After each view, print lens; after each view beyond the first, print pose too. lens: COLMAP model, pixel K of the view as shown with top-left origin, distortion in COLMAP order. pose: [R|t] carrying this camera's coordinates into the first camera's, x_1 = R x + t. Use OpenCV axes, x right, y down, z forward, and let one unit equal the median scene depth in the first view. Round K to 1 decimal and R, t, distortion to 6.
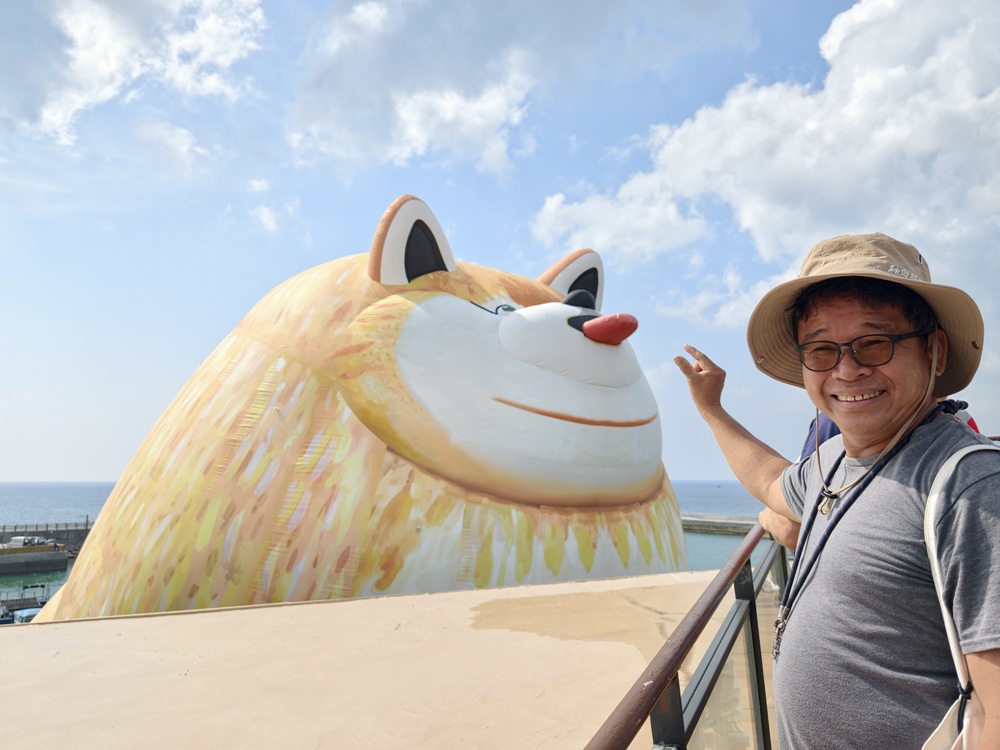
lens RADIAL K [[790.6, 0, 507.2], [0, 790.6, 365.4], [0, 0, 1]] dist [0.065534, -0.021588]
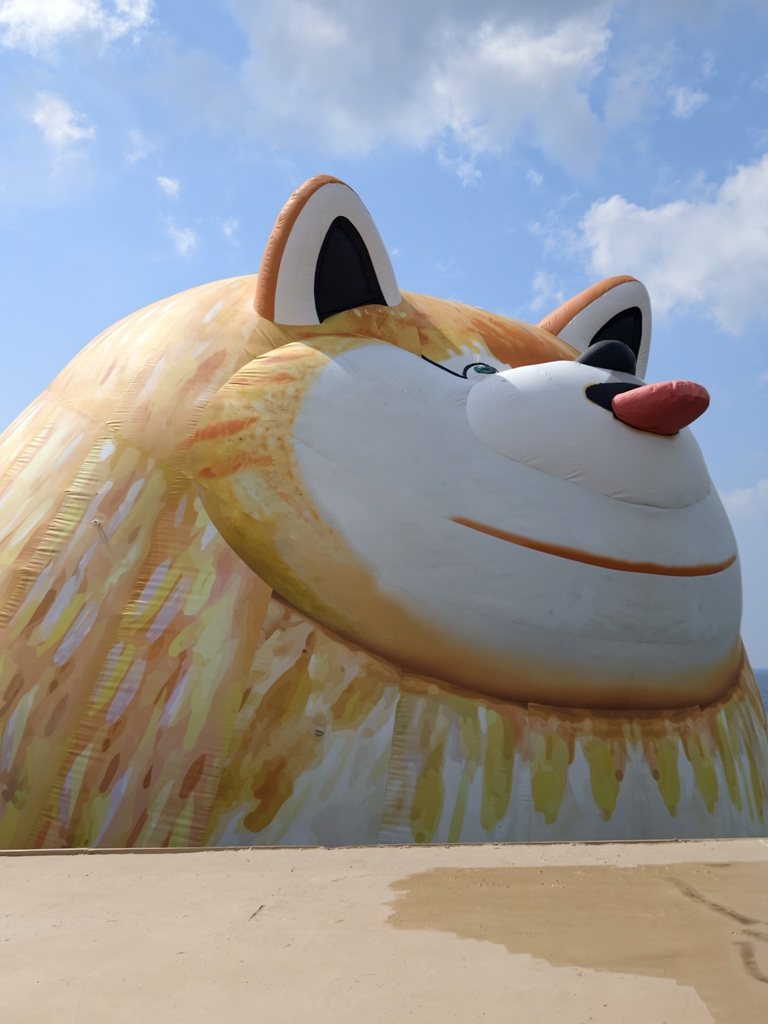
lens RADIAL K [[1202.5, 0, 378.0], [0, 1202.5, 506.2], [0, 0, 1]] dist [0.125742, 0.000000]
pose [[0.995099, 0.033278, -0.093117, 0.009995], [-0.031107, 0.999212, 0.024667, 0.012488], [0.093864, -0.021650, 0.995350, 0.098703]]
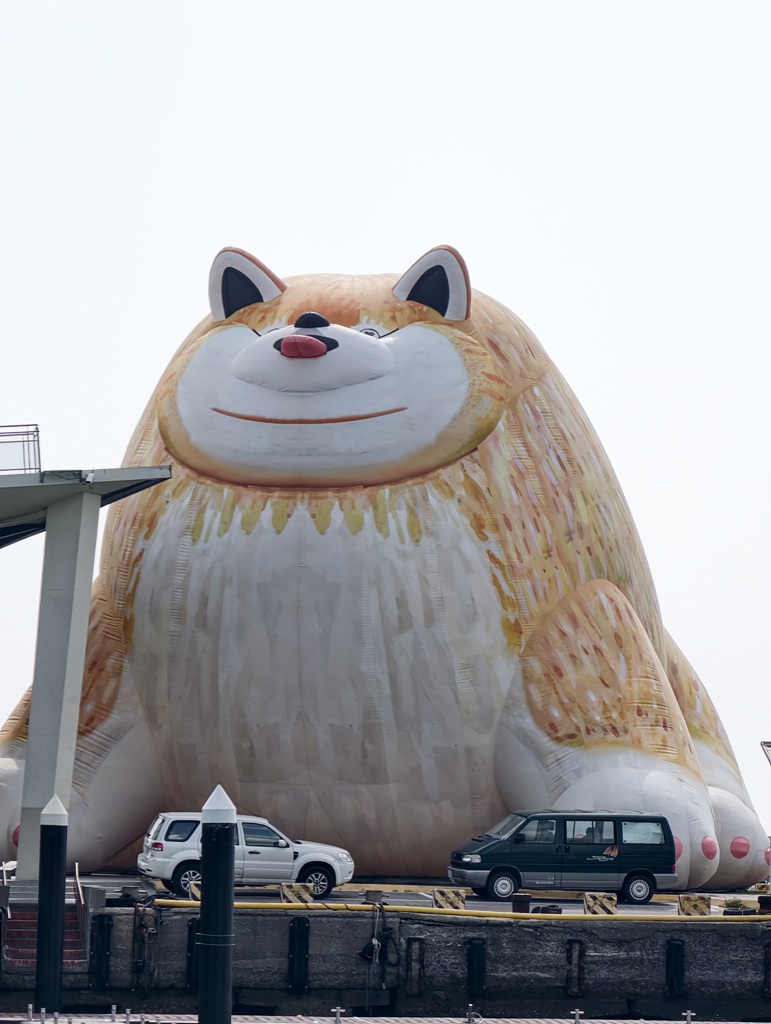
lens RADIAL K [[5743.6, 0, 385.3], [0, 5743.6, 512.2], [0, 0, 1]] dist [-0.047287, 0.000000]
pose [[0.515958, -0.042583, -0.855555, 8.681112], [0.098663, 0.995071, 0.009973, 0.151290], [0.850913, -0.089557, 0.517616, -3.933112]]
